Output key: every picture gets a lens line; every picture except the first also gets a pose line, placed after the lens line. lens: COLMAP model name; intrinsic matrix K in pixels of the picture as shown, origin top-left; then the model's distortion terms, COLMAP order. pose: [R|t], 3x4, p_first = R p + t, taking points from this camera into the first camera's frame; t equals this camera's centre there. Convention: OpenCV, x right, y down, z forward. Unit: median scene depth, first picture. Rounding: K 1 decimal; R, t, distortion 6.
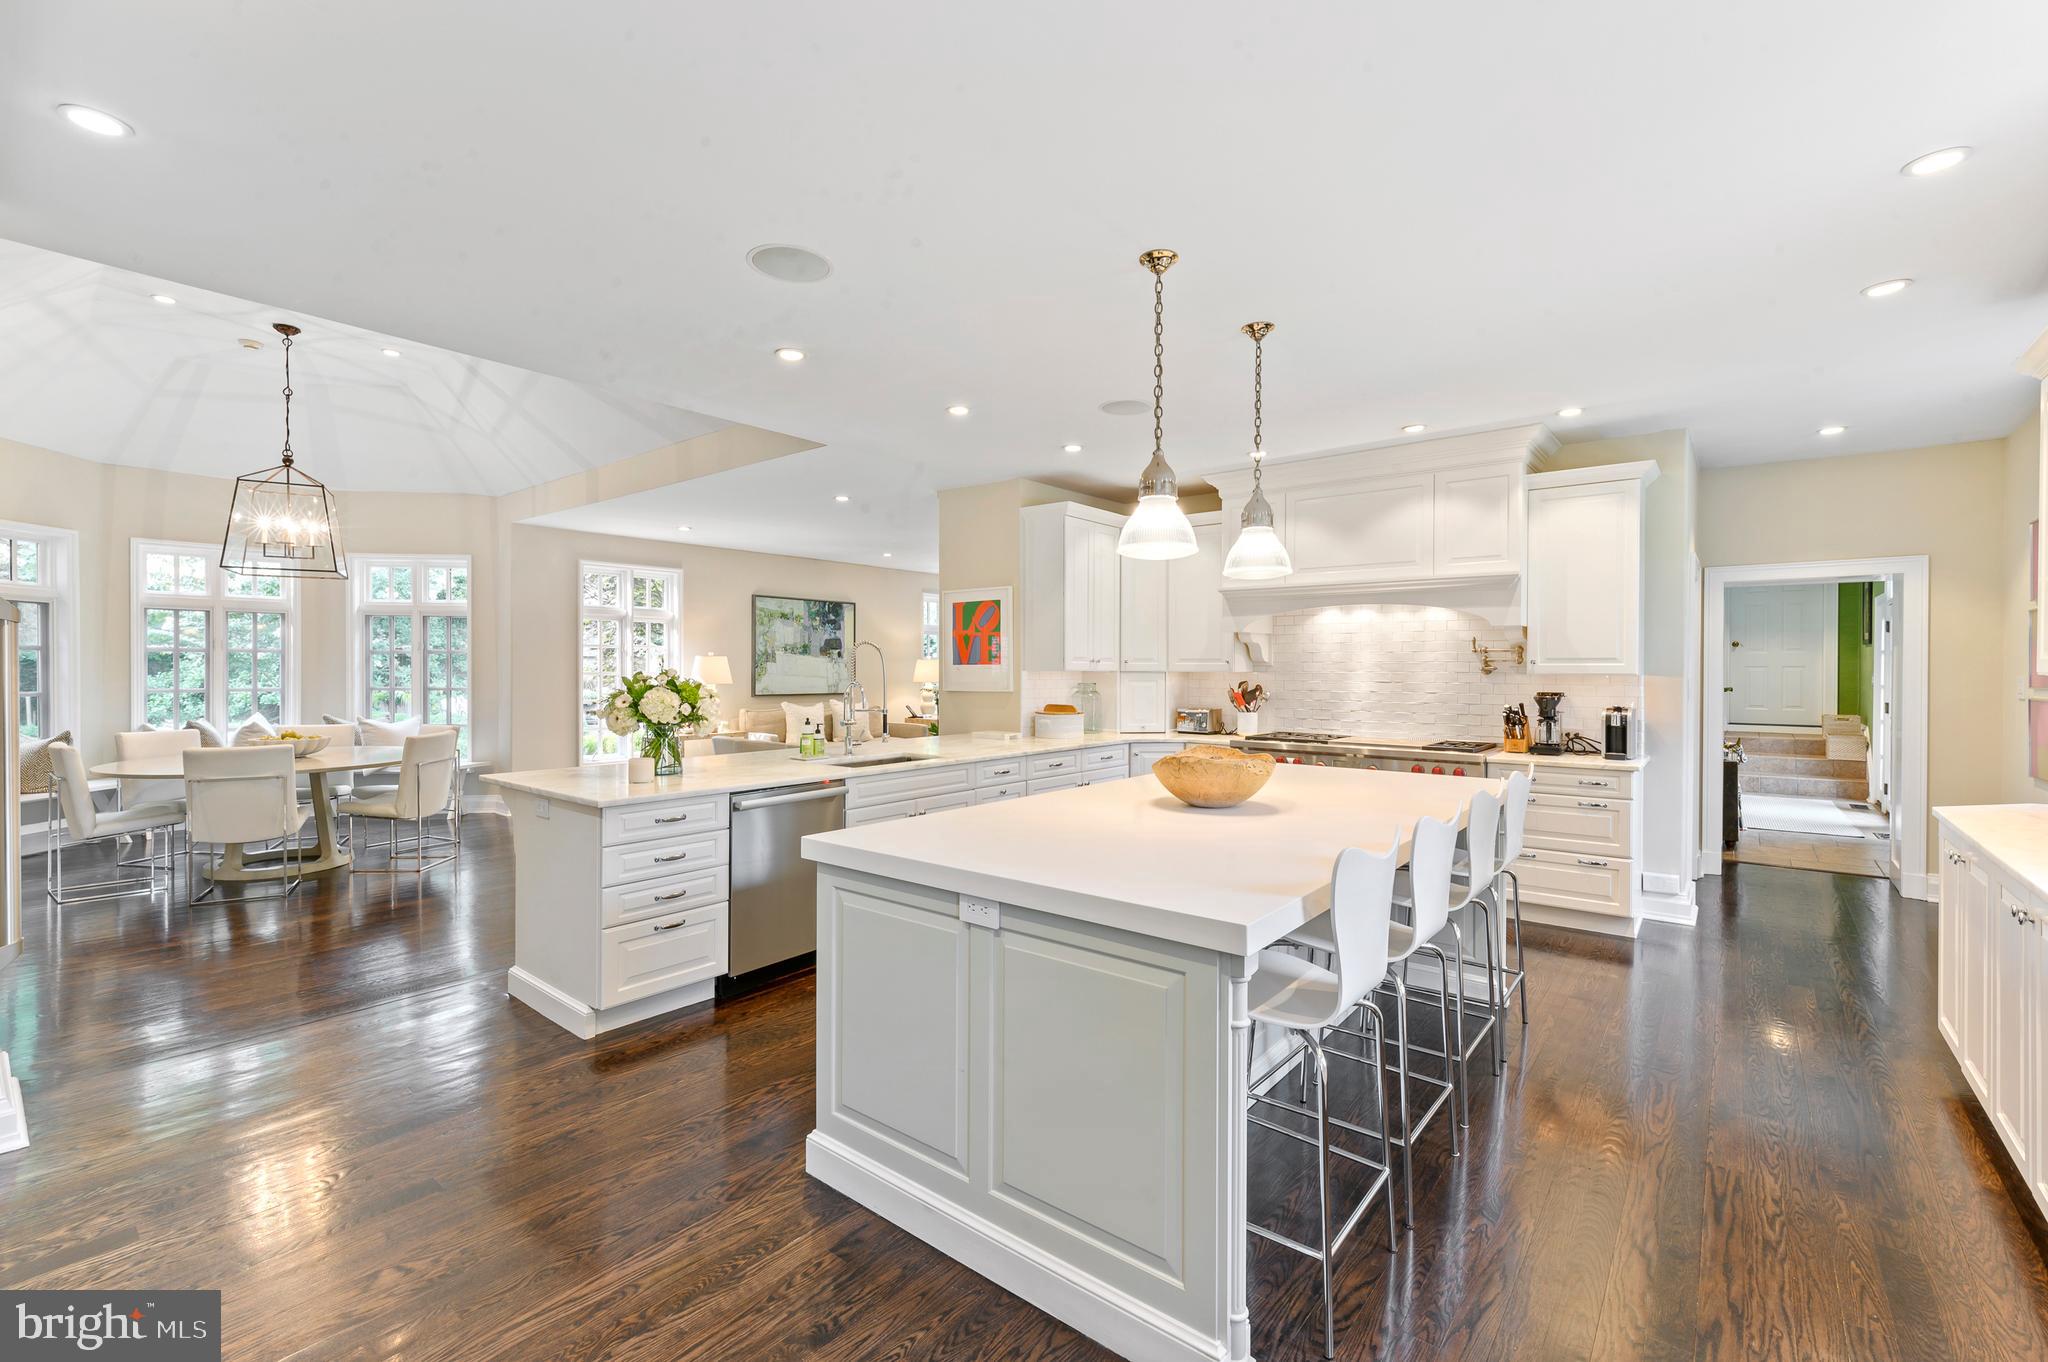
lens RADIAL K [[876.2, 0, 1026.7], [0, 876.2, 668.9], [0, 0, 1]] dist [0.002530, 0.000422]
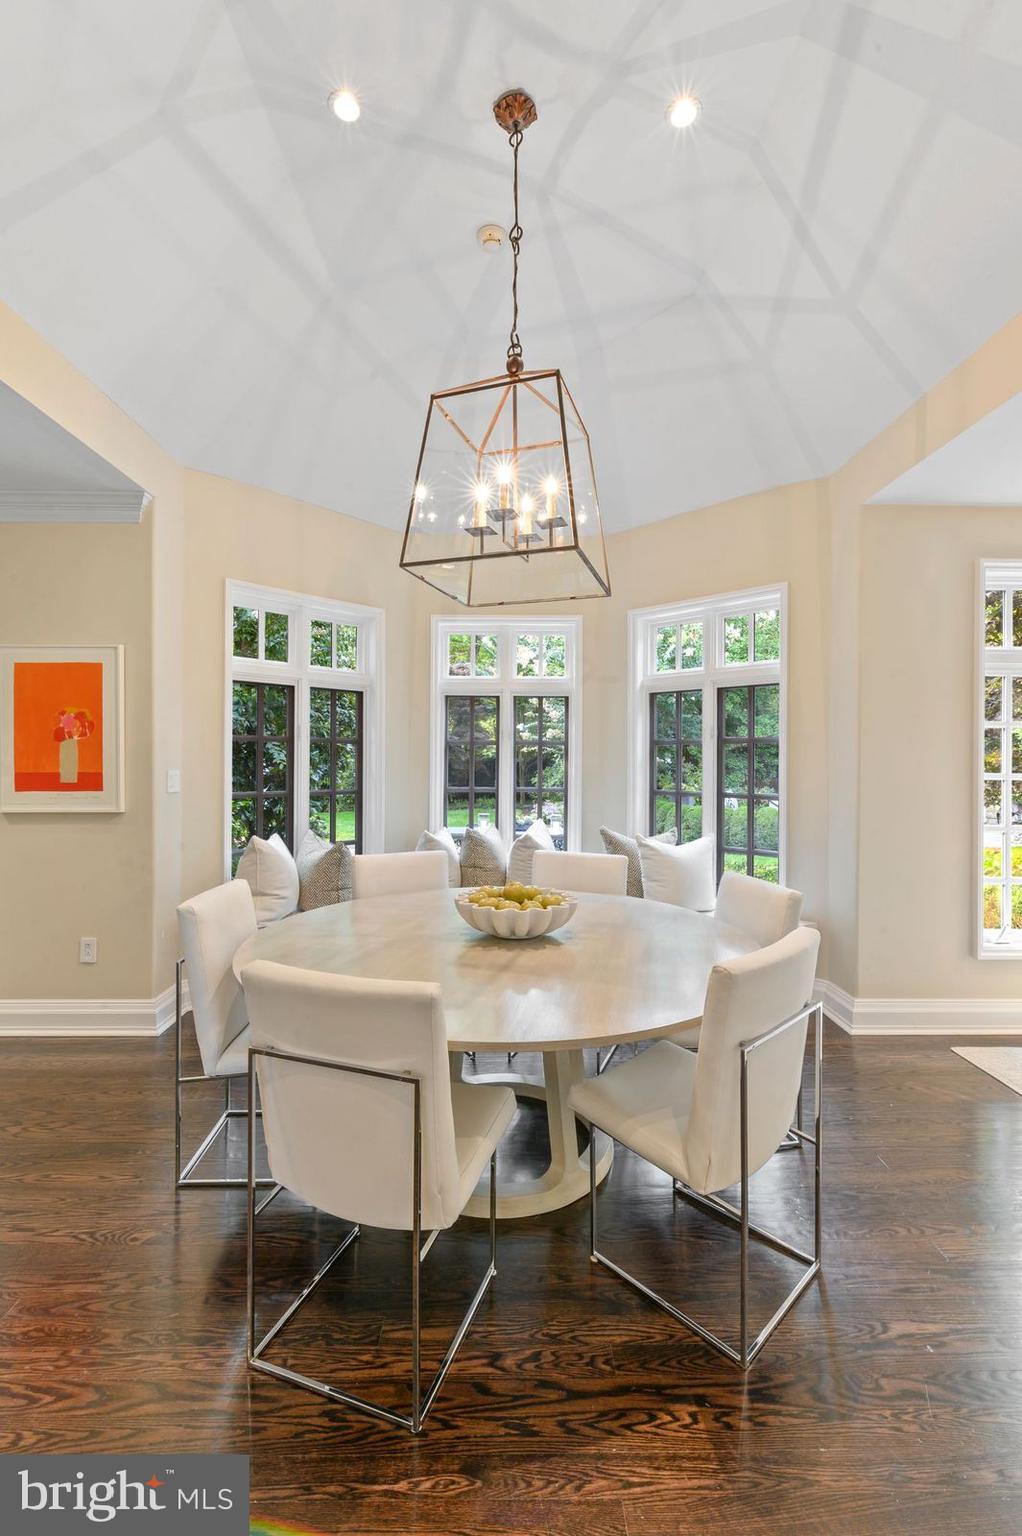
lens RADIAL K [[644.9, 0, 513.2], [0, 644.9, 767.2], [0, 0, 1]] dist [0.000559, 0.000050]
pose [[0.639799, 0.008180, -0.768499, -0.410283], [-0.004720, 0.999966, 0.006714, -0.002053], [0.768528, -0.000669, 0.639816, 0.565831]]
